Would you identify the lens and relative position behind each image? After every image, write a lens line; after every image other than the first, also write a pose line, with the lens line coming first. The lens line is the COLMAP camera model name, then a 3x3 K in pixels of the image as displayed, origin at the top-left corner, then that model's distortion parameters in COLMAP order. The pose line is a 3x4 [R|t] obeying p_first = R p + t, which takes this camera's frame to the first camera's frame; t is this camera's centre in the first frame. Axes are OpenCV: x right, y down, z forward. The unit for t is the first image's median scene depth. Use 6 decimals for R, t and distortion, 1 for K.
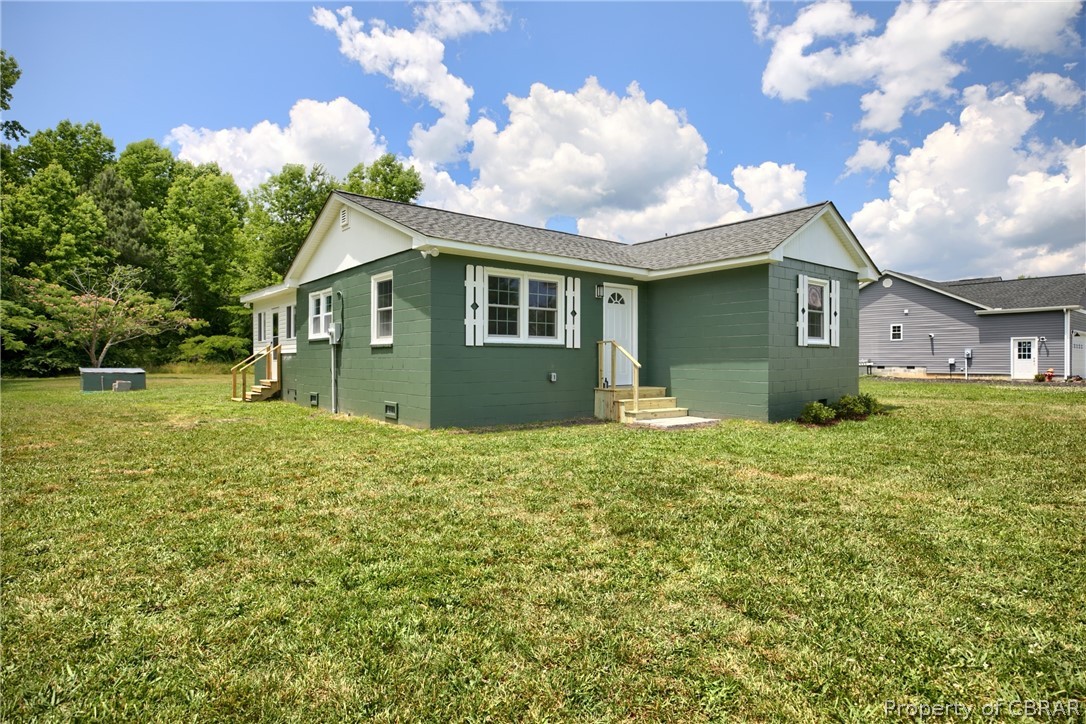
lens RADIAL K [[585.5, 0, 545.4], [0, 585.5, 360.2], [0, 0, 1]] dist [-0.015486, 0.004608]
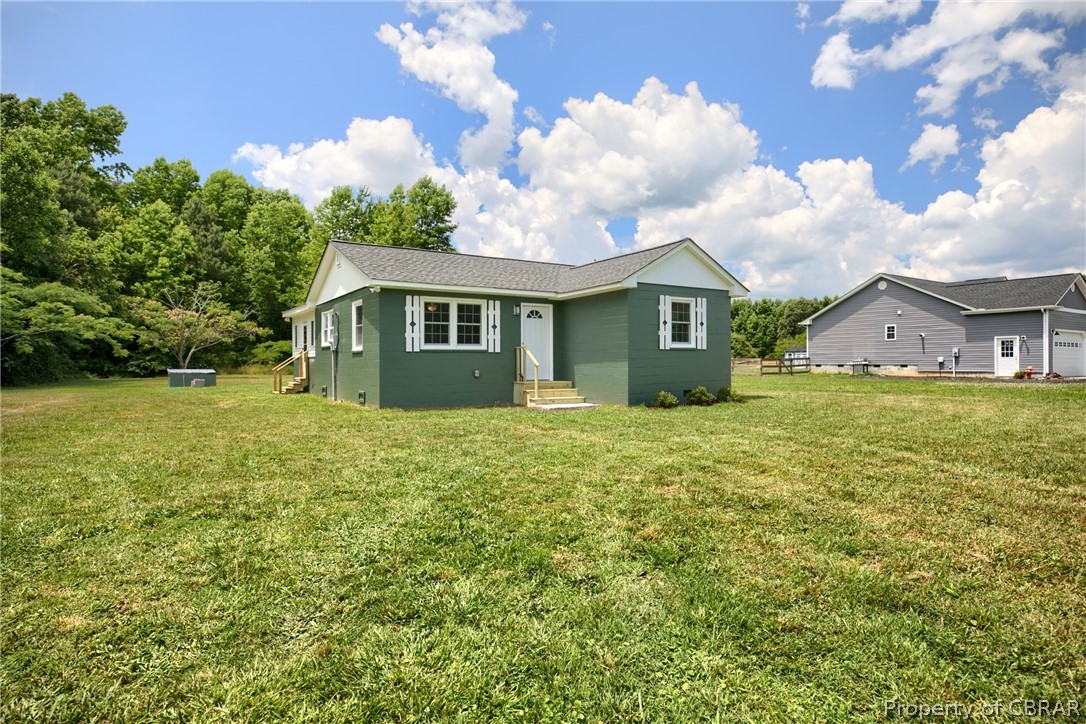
lens RADIAL K [[585.5, 0, 544.3], [0, 585.5, 357.6], [0, 0, 1]] dist [-0.015486, 0.004608]
pose [[0.993373, -0.006574, -0.114750, 0.104829], [0.005885, 0.999963, -0.006337, 0.000412], [0.114788, 0.005620, 0.993374, -0.111363]]
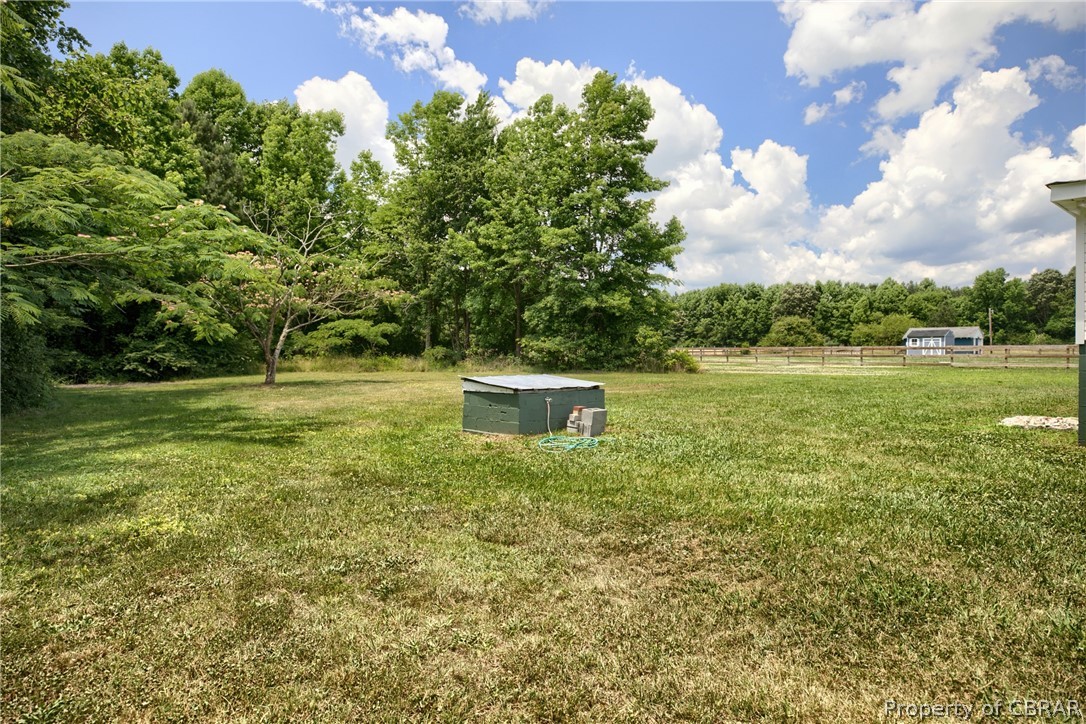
lens RADIAL K [[585.5, 0, 546.6], [0, 585.5, 349.7], [0, 0, 1]] dist [-0.015486, 0.004608]
pose [[0.999588, -0.010195, 0.026829, -0.468985], [0.010133, 0.999946, 0.002454, -0.004801], [-0.026852, -0.002181, 0.999637, 0.348856]]
